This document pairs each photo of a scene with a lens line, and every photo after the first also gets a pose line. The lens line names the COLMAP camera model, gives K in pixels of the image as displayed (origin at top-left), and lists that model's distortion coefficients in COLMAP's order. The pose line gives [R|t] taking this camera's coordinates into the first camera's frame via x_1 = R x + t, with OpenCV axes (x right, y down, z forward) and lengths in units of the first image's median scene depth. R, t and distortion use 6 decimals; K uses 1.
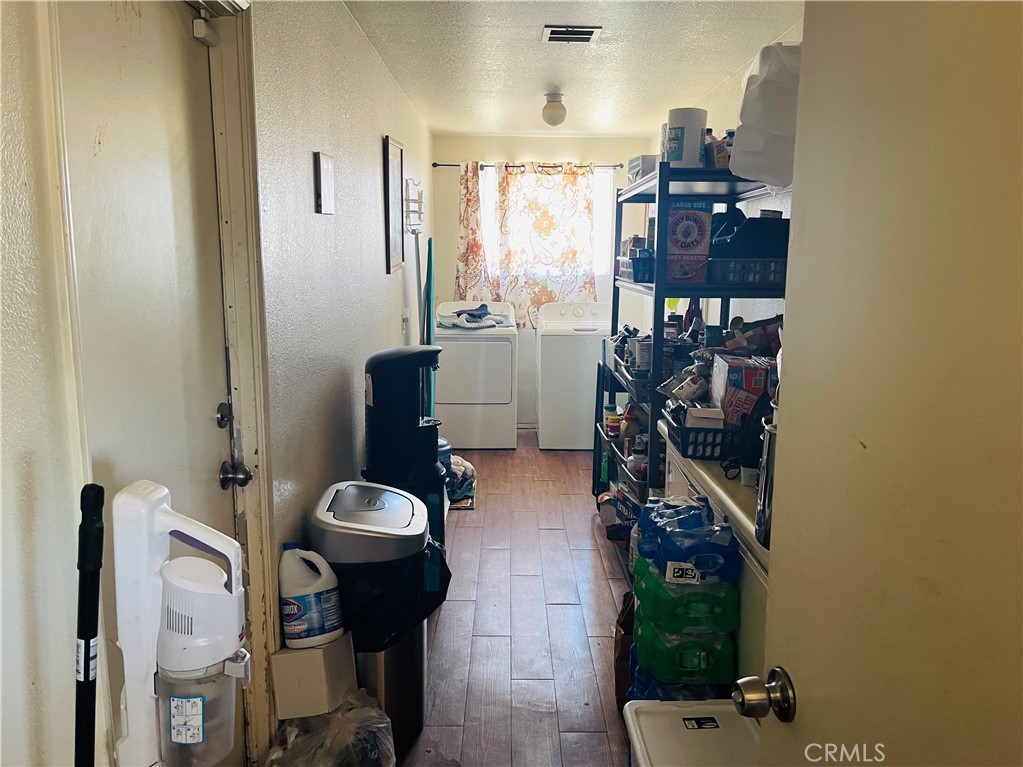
lens RADIAL K [[770.9, 0, 512.3], [0, 770.9, 400.7], [0, 0, 1]] dist [0.074701, -0.102559]
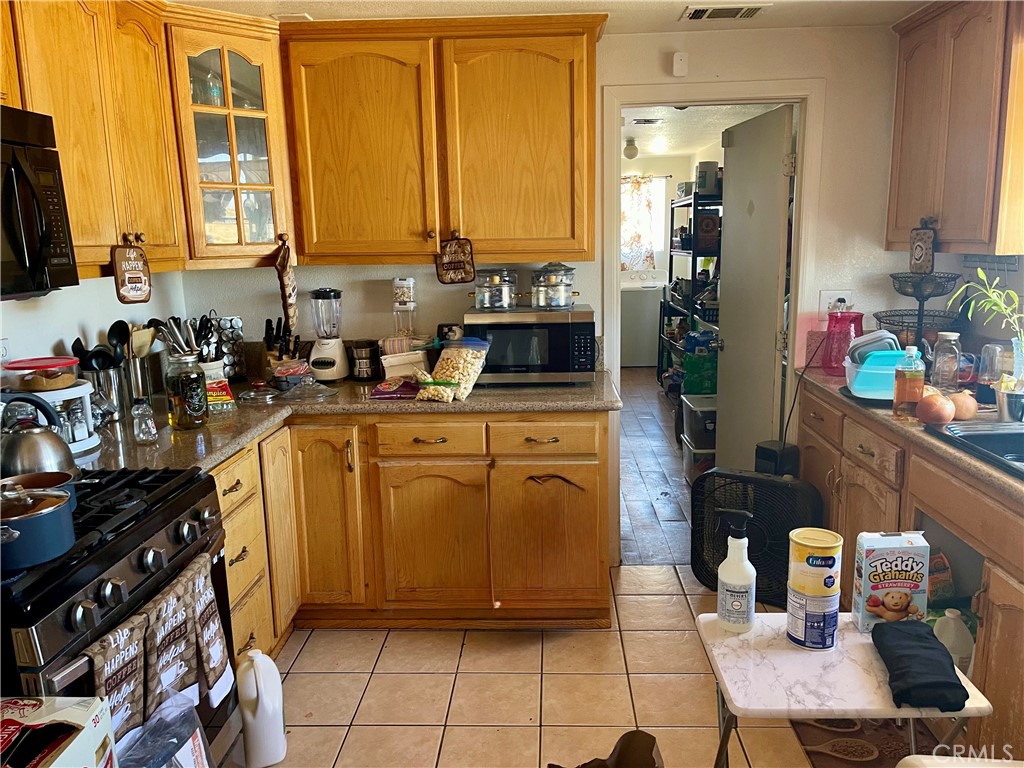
lens RADIAL K [[771.6, 0, 512.8], [0, 771.6, 401.2], [0, 0, 1]] dist [0.074701, -0.102559]
pose [[0.998269, -0.016172, -0.056541, -0.140445], [0.017176, 0.999703, 0.017309, 0.158752], [0.056244, -0.018250, 0.998250, -0.845734]]
